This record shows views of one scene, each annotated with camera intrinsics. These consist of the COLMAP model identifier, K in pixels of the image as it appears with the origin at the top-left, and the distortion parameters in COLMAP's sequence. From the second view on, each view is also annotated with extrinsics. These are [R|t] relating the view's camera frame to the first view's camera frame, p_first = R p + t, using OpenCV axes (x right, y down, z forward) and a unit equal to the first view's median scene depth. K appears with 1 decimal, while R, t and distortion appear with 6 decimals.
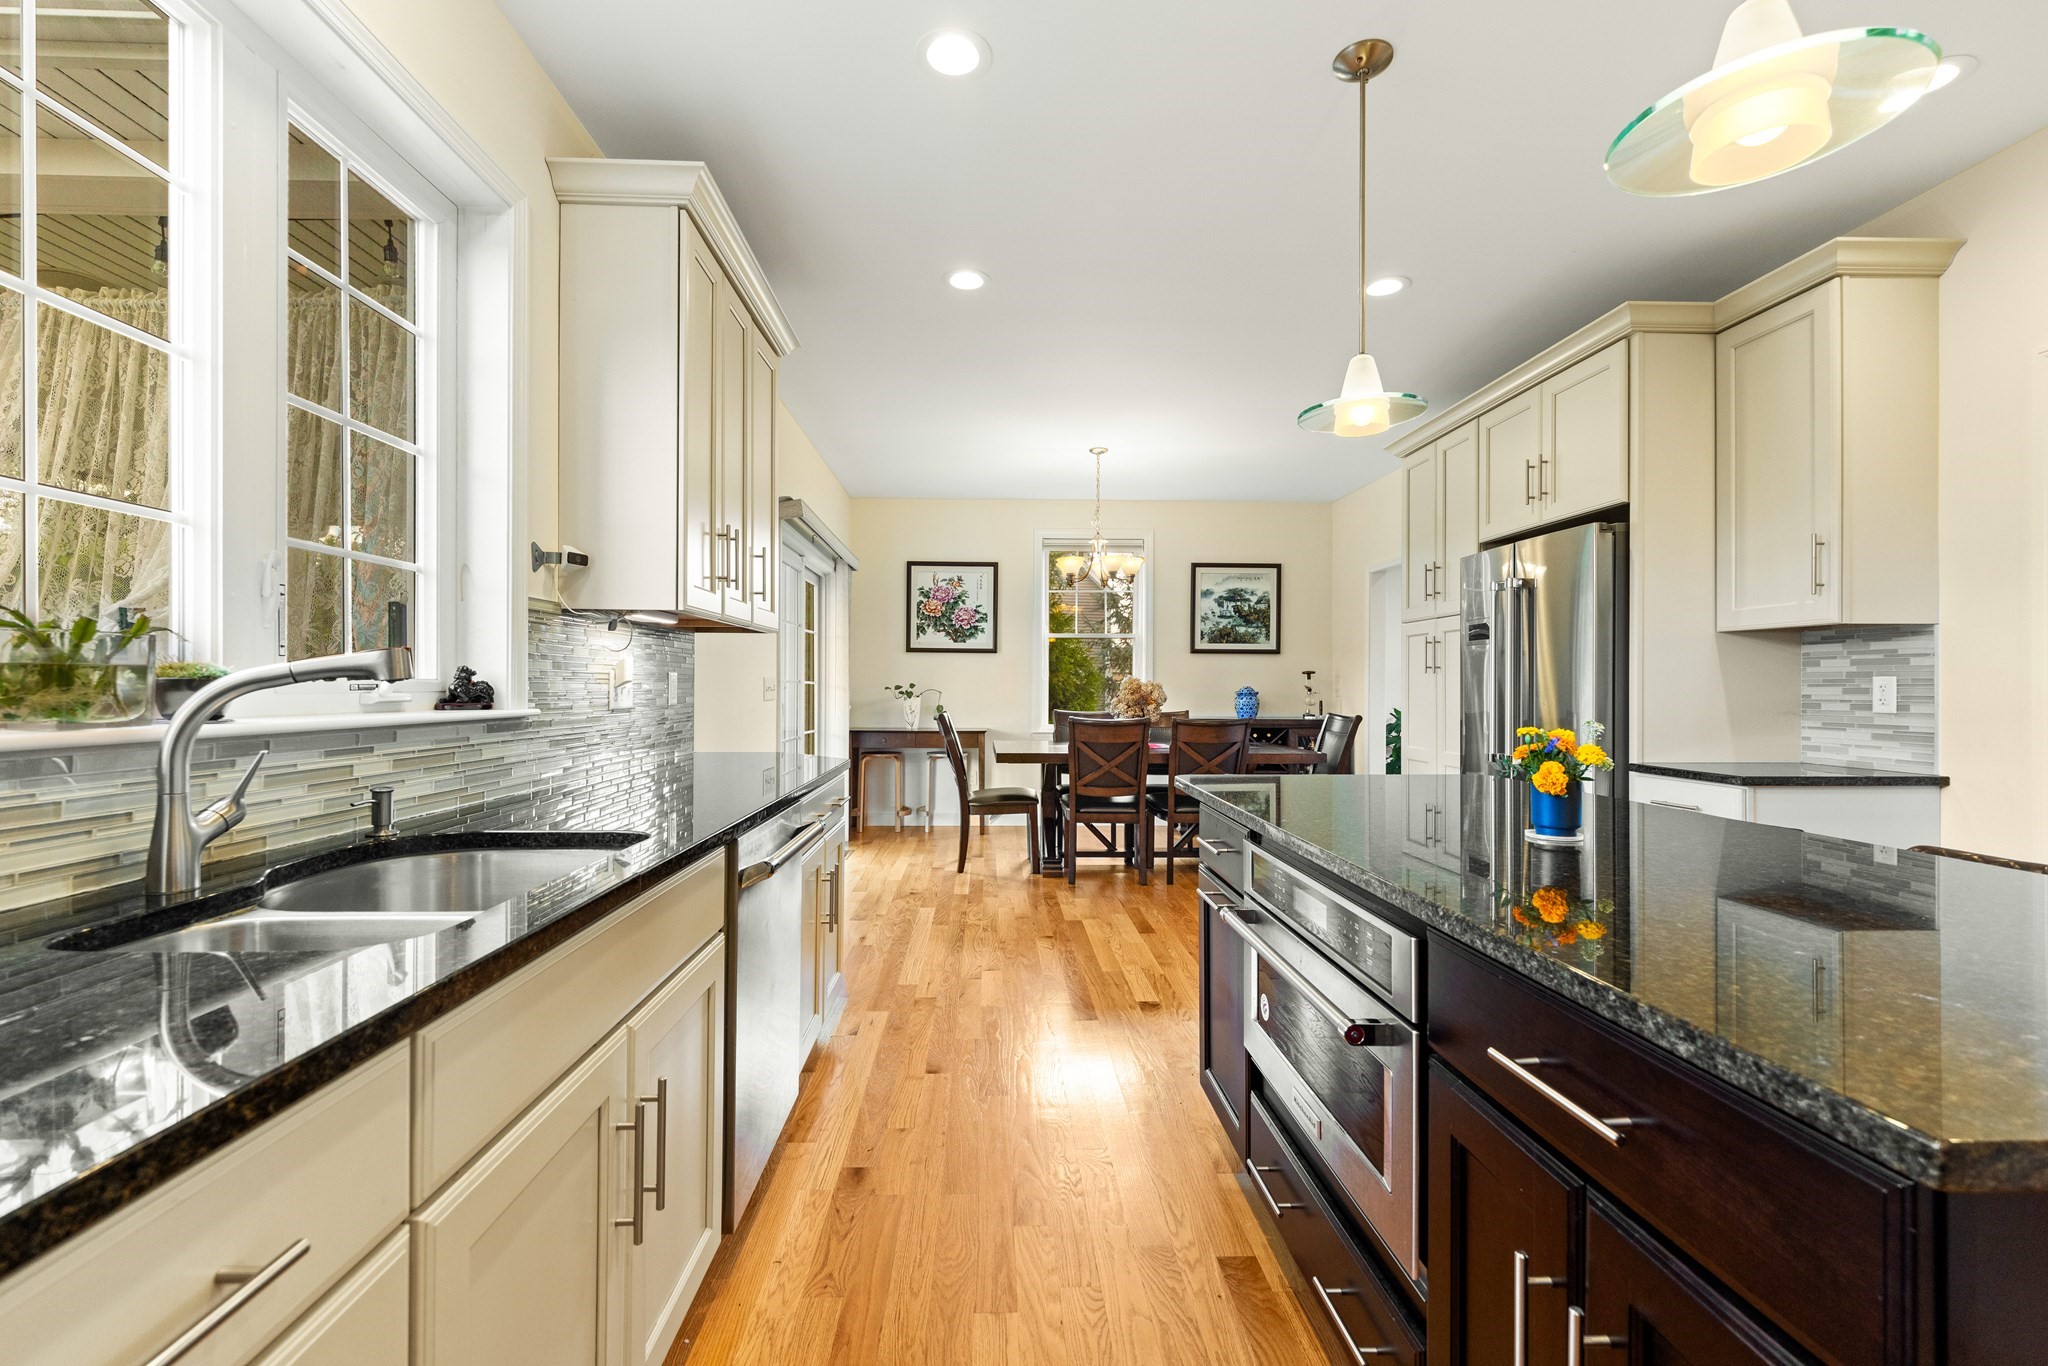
lens RADIAL K [[872.2, 0, 991.5], [0, 872.2, 678.7], [0, 0, 1]] dist [0.002549, -0.000230]
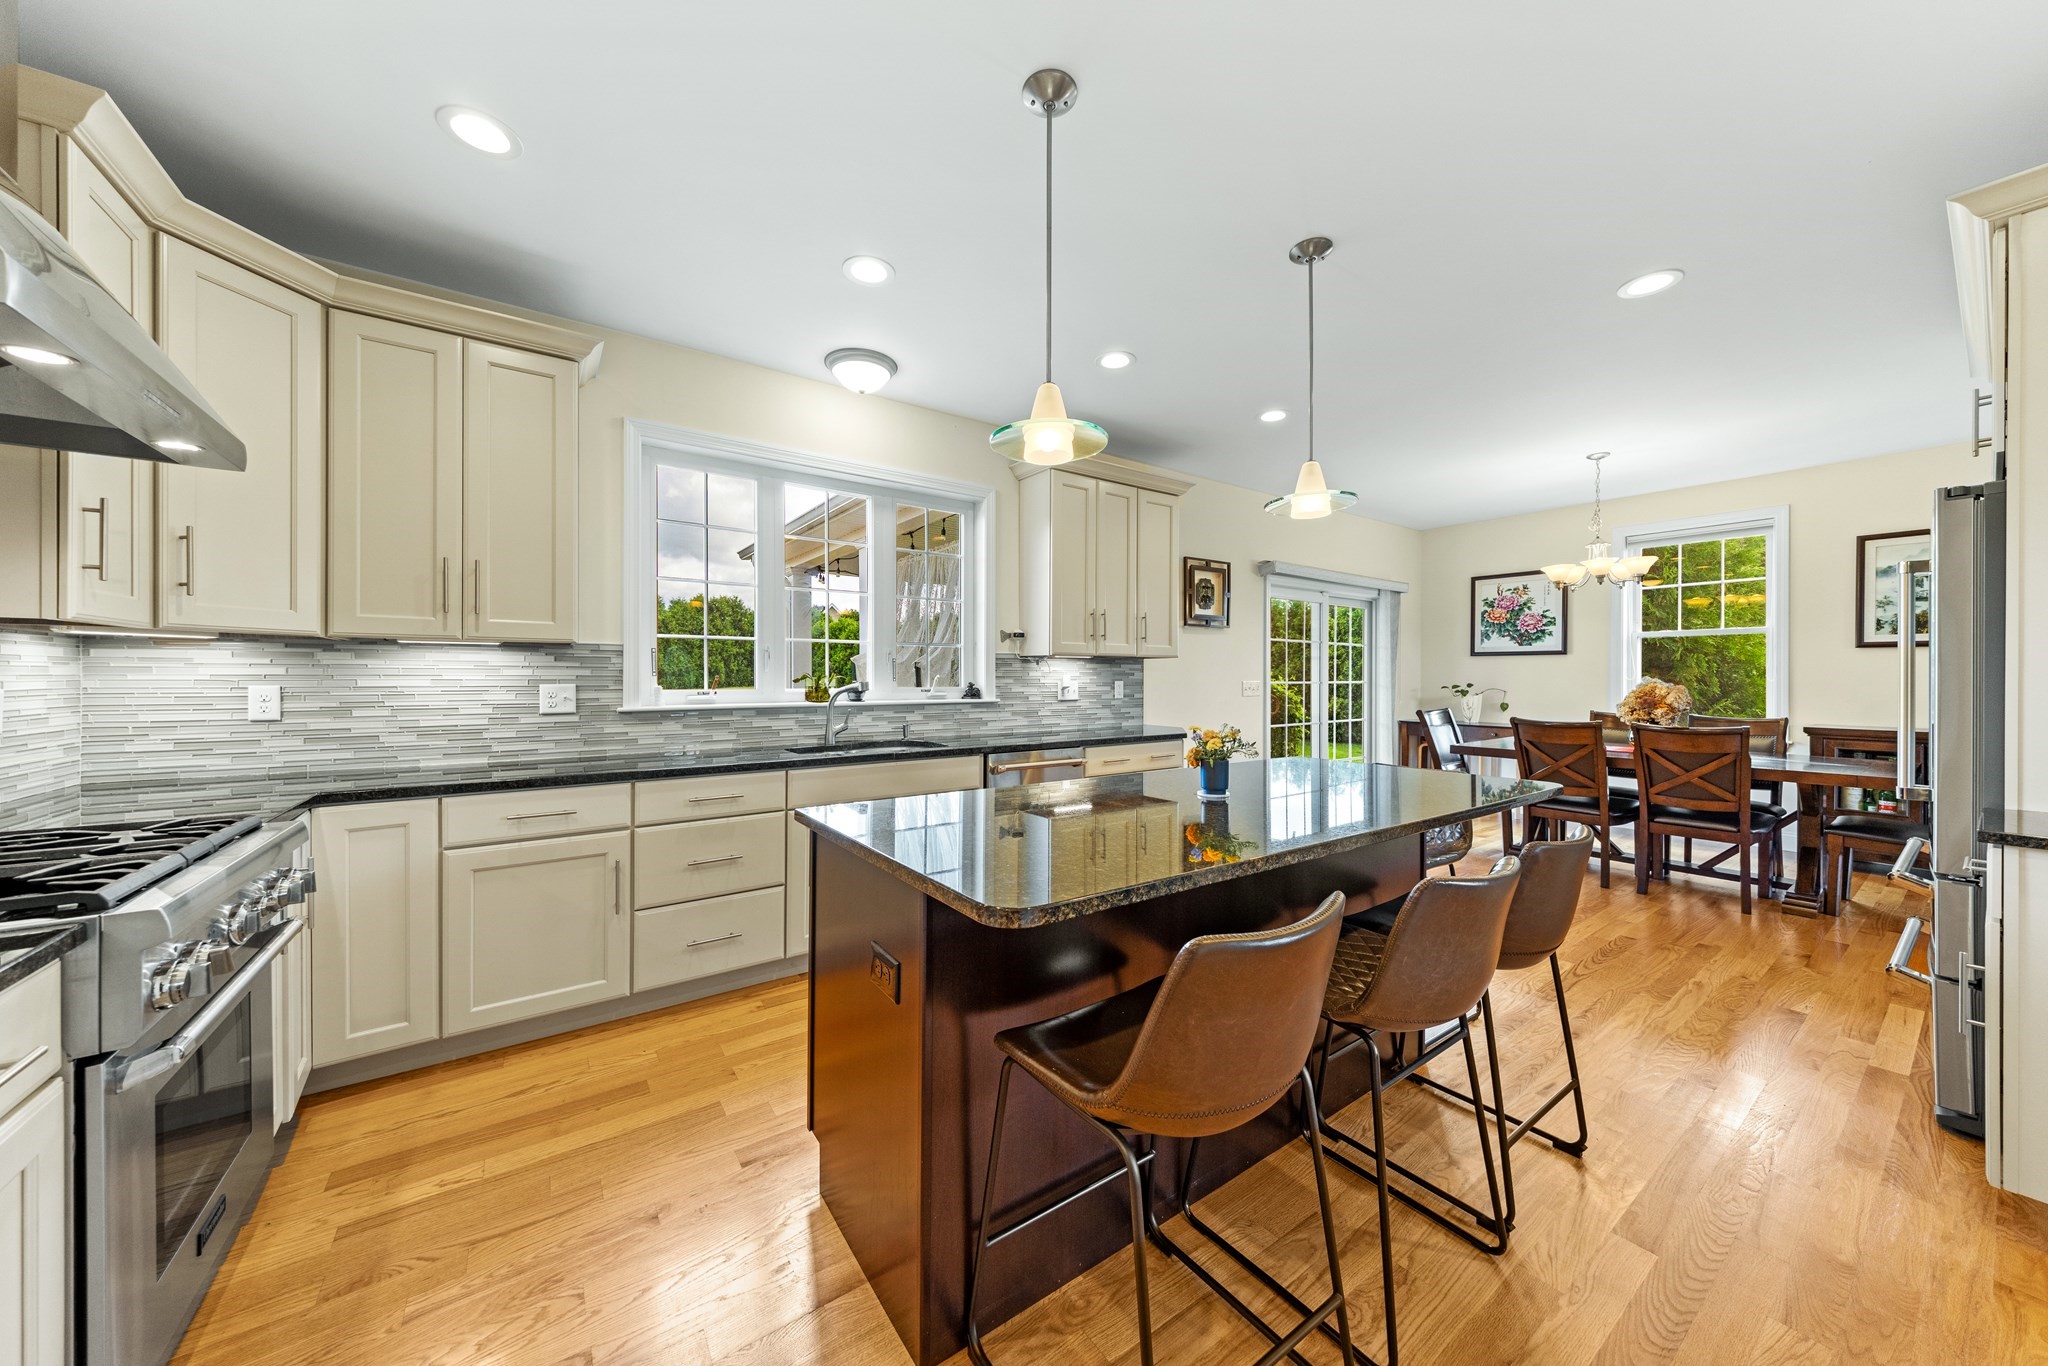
lens RADIAL K [[692.9, 0, 1027.1], [0, 692.9, 678.6], [0, 0, 1]] dist [-0.000924, -0.000101]
pose [[0.560218, 0.000328, -0.828345, 0.416308], [0.006906, 0.999963, 0.005066, -0.011655], [0.828316, -0.008559, 0.560195, 0.001655]]
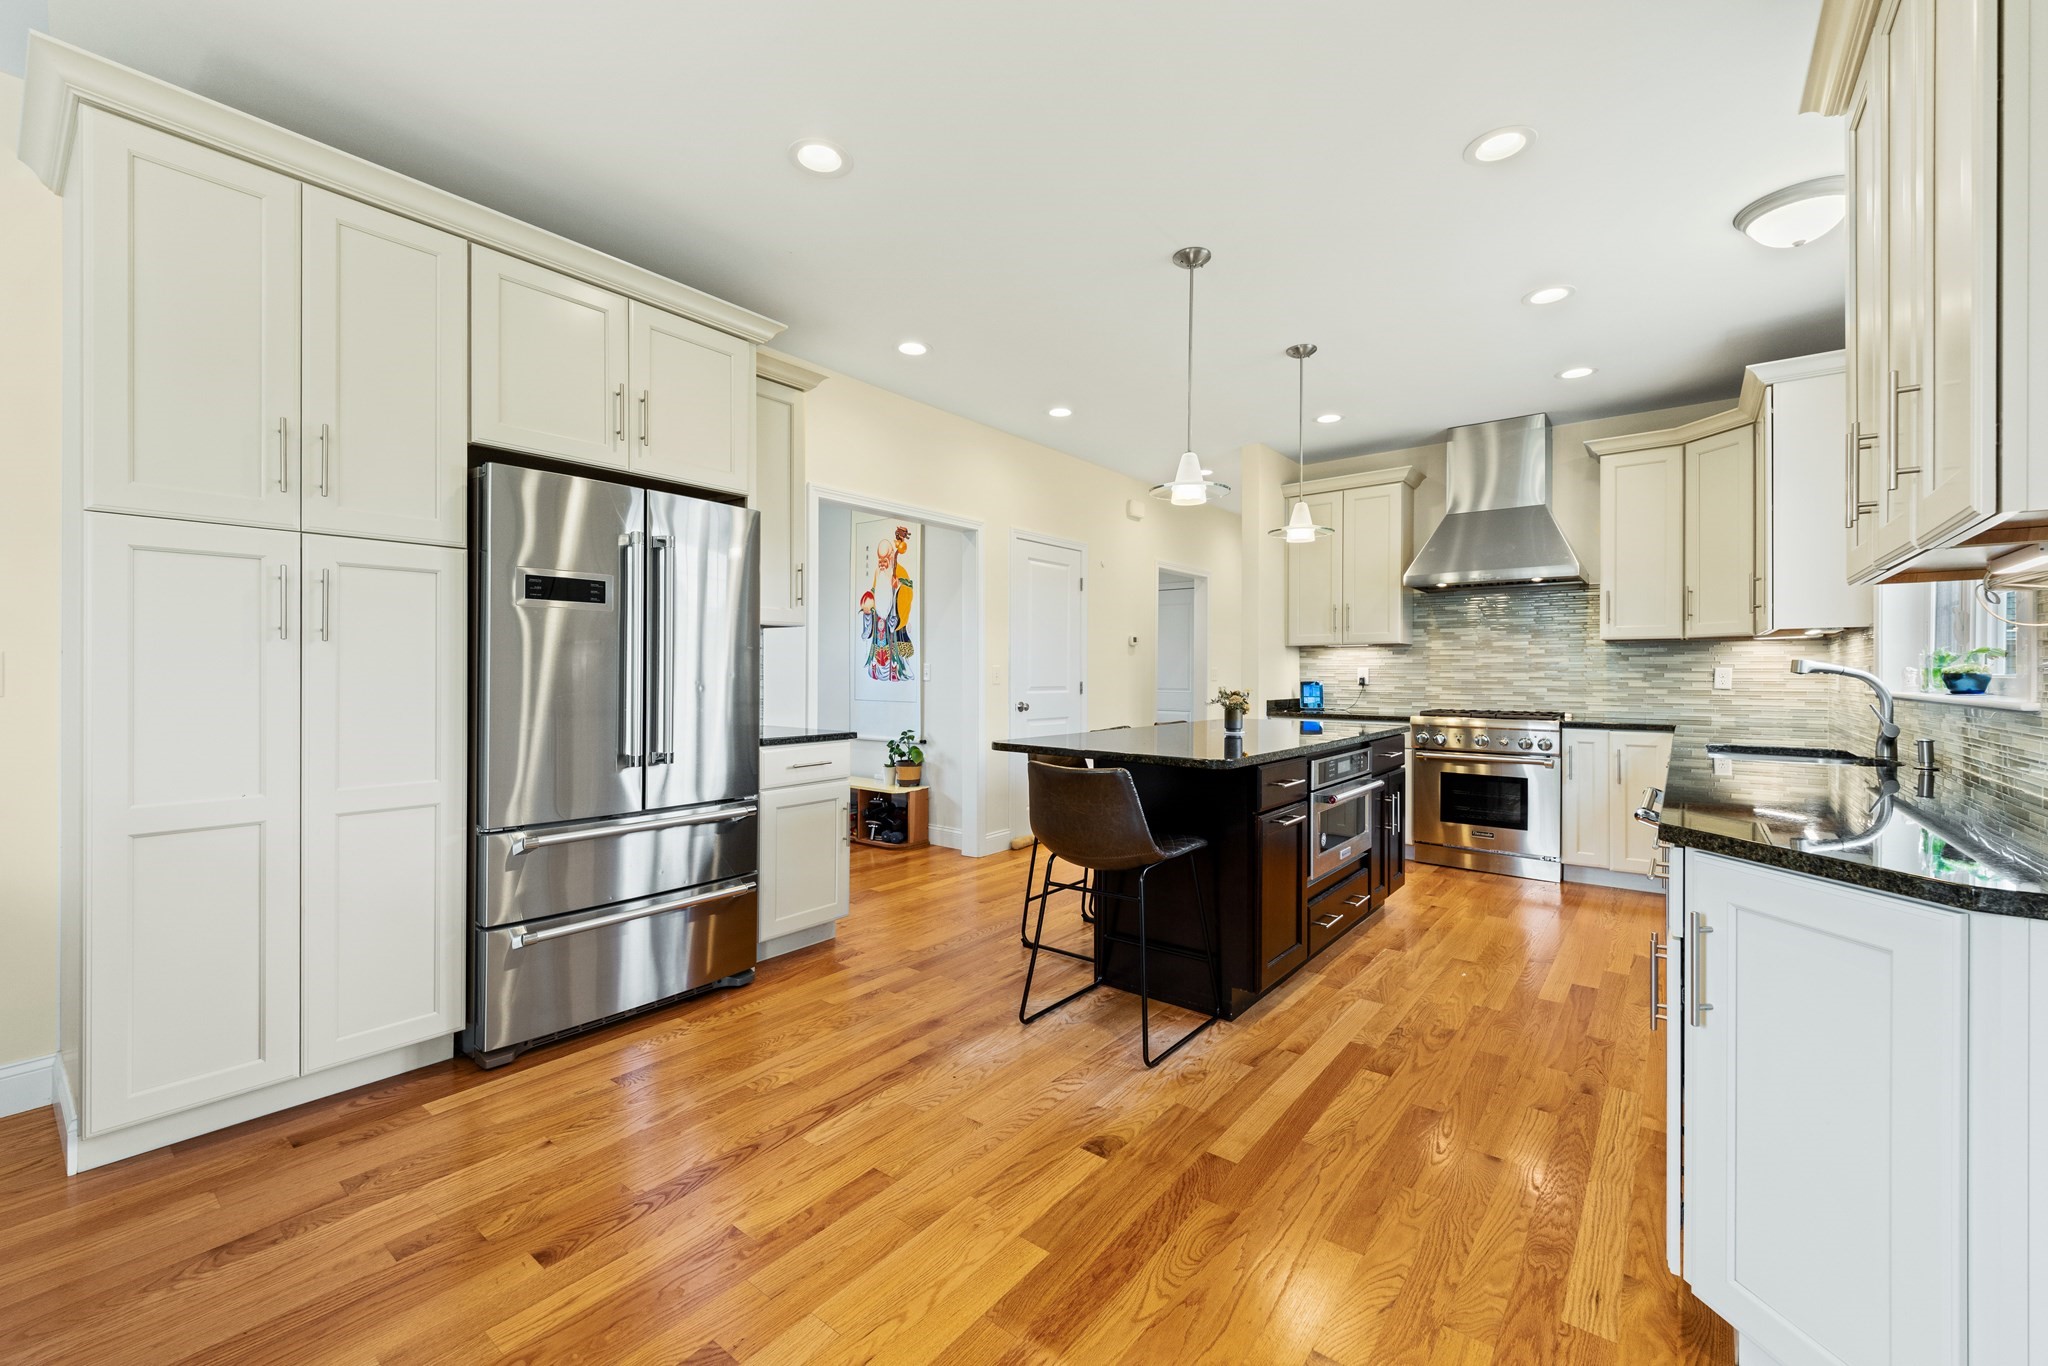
lens RADIAL K [[872.2, 0, 991.5], [0, 872.2, 678.7], [0, 0, 1]] dist [0.002549, -0.000230]
pose [[-0.758458, -0.010104, 0.651643, -0.125521], [-0.010347, 0.999940, 0.003461, 0.006714], [-0.651639, -0.004118, -0.758518, 0.926386]]
